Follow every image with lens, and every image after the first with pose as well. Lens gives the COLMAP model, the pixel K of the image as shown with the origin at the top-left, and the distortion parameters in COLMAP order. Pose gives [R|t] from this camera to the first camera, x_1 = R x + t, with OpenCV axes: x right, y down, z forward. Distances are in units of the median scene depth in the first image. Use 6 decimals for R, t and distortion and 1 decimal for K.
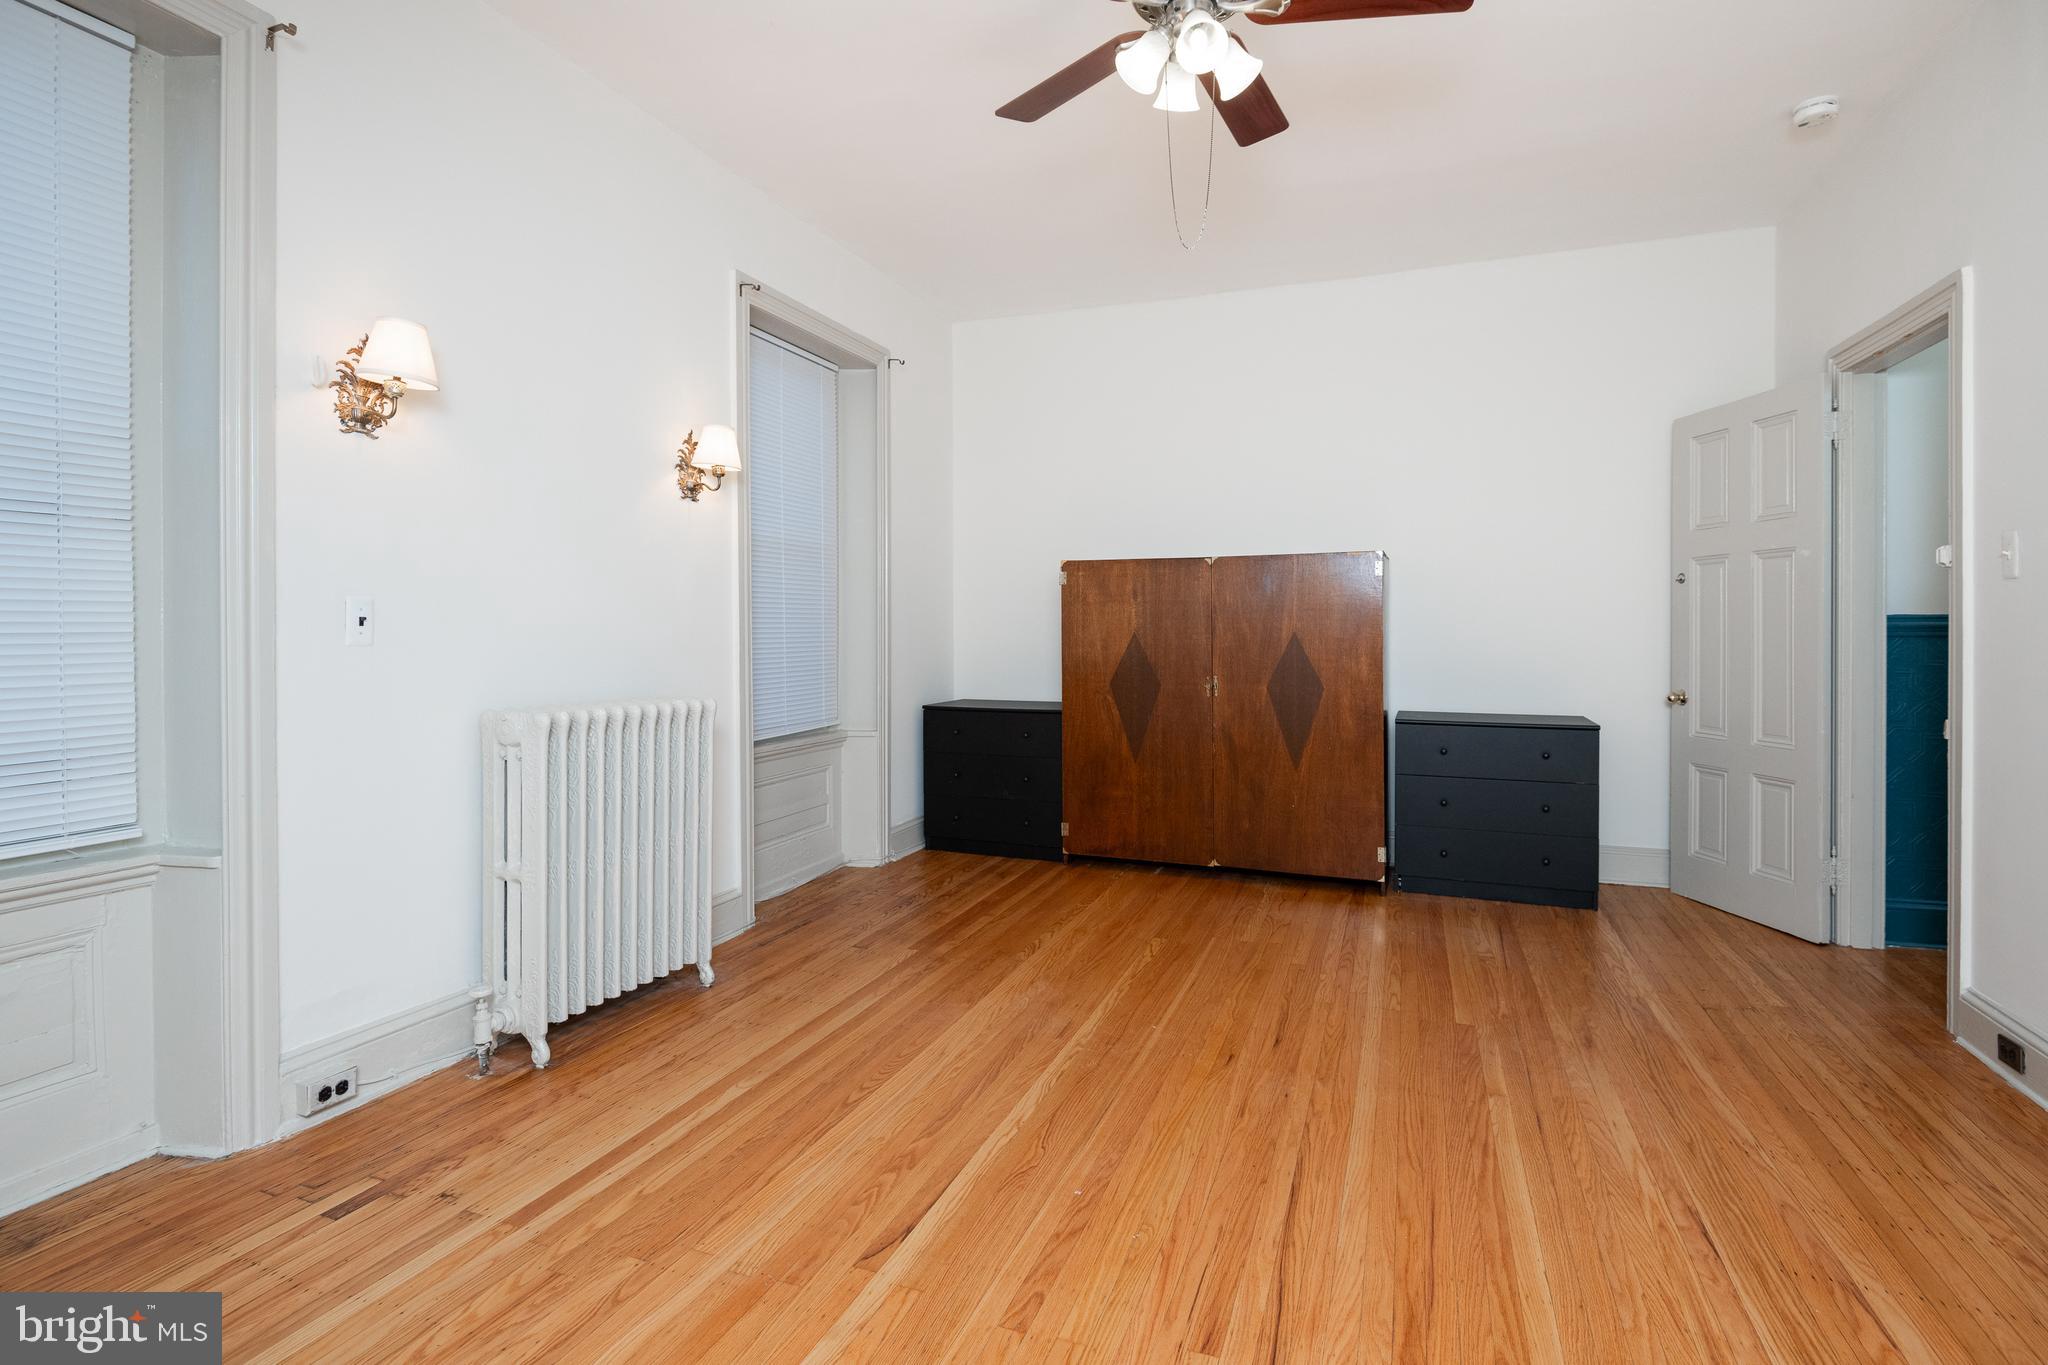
lens RADIAL K [[1058.1, 0, 968.6], [0, 1058.1, 634.6], [0, 0, 1]] dist [0.004945, -0.010625]
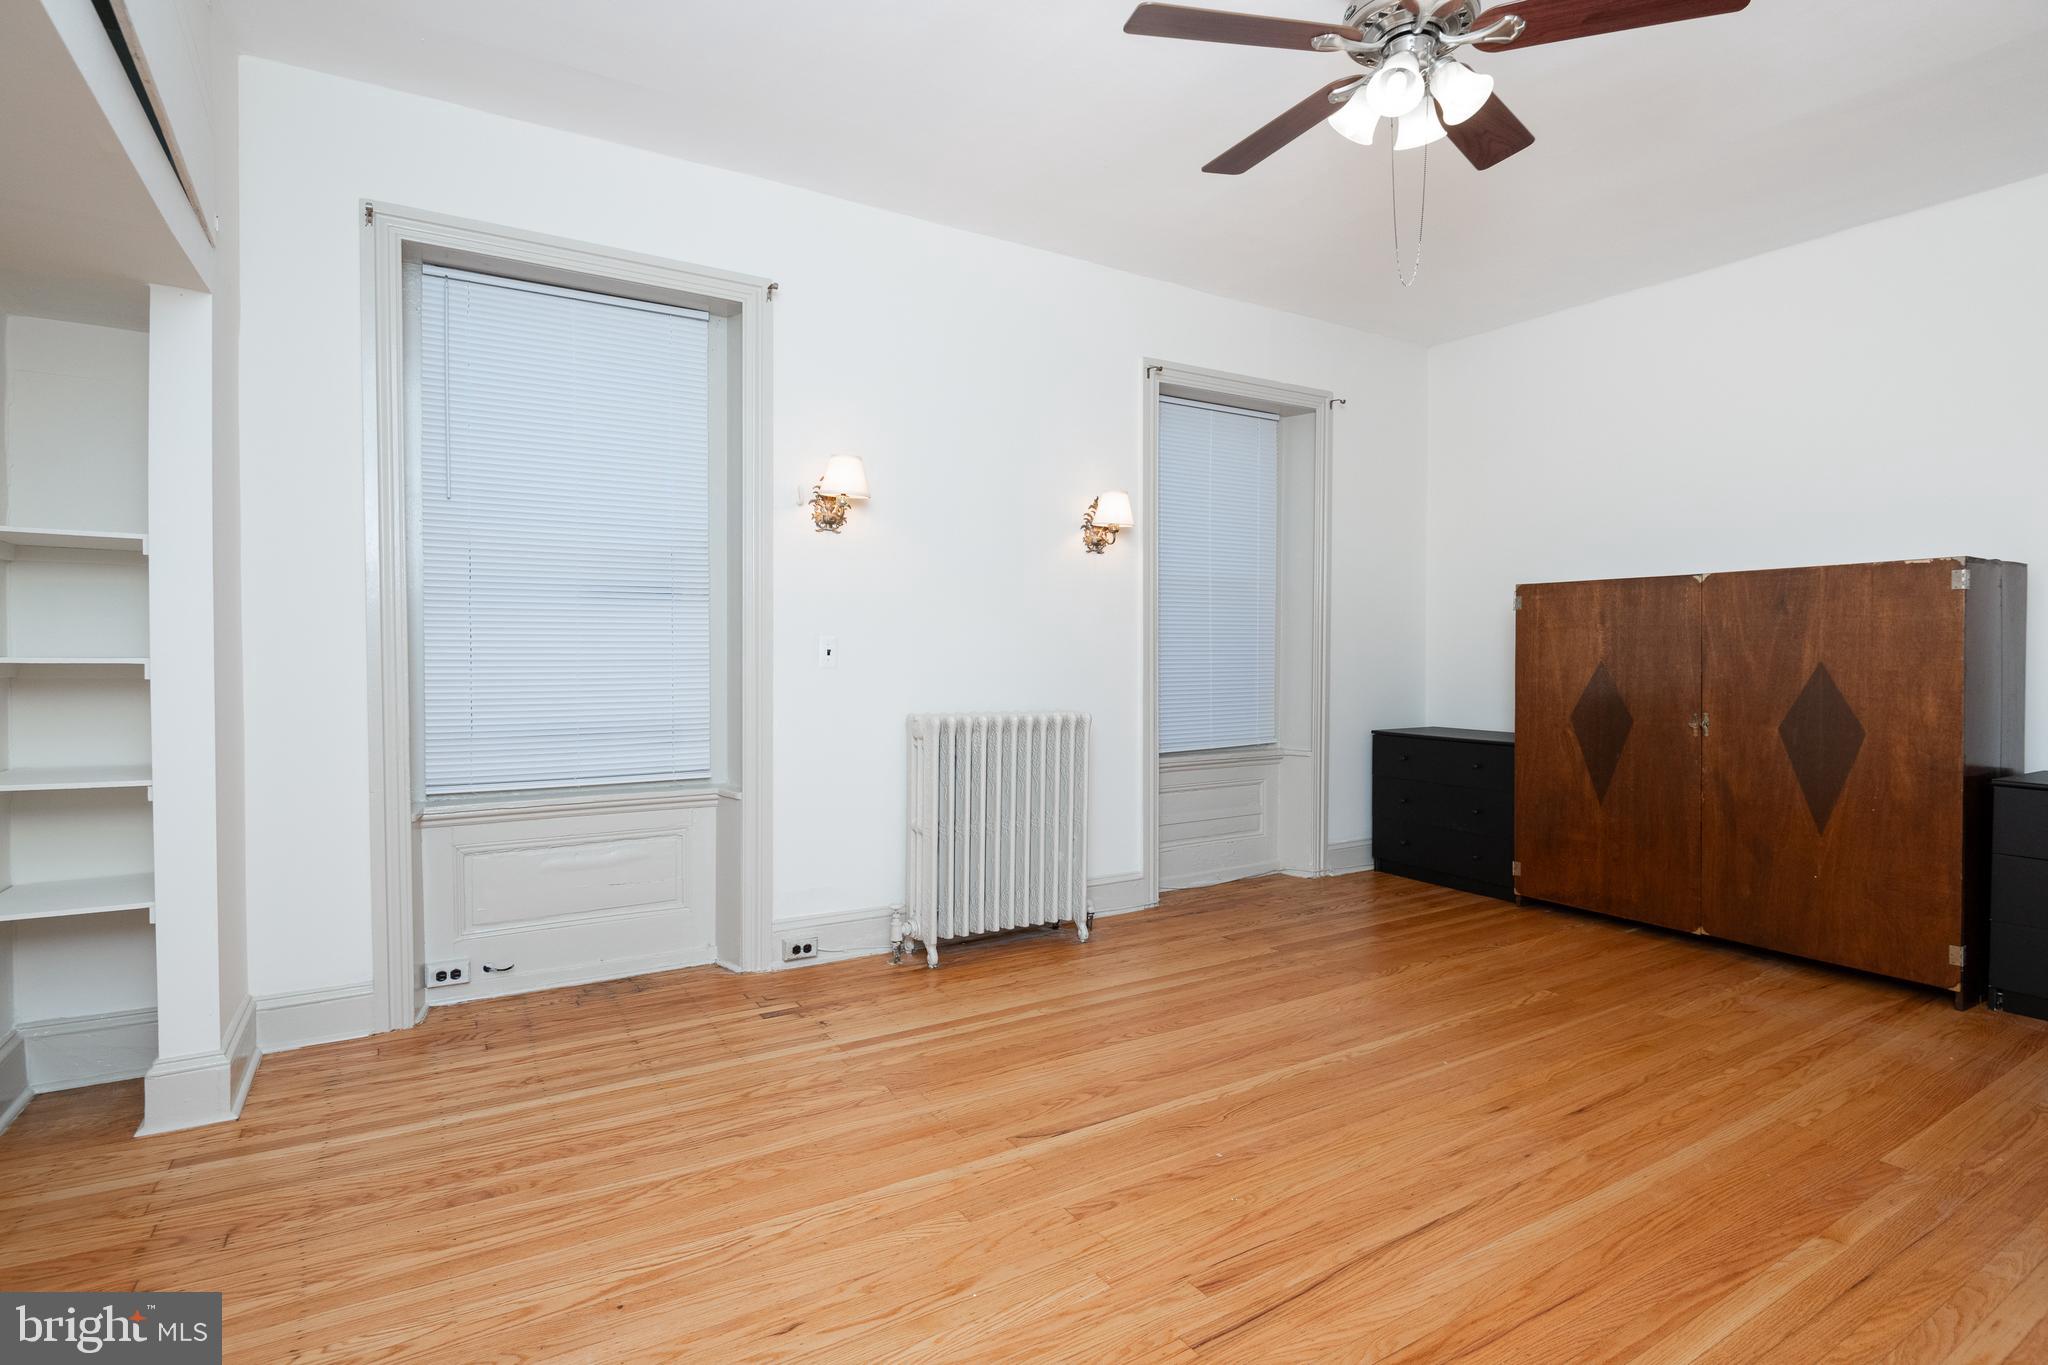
lens RADIAL K [[970.9, 0, 939.7], [0, 970.9, 666.2], [0, 0, 1]] dist [0.005952, -0.005700]
pose [[0.779705, 0.010110, -0.626065, 0.376596], [-0.004044, 0.999930, 0.011111, -0.007904], [0.626134, -0.006132, 0.779691, -0.002677]]
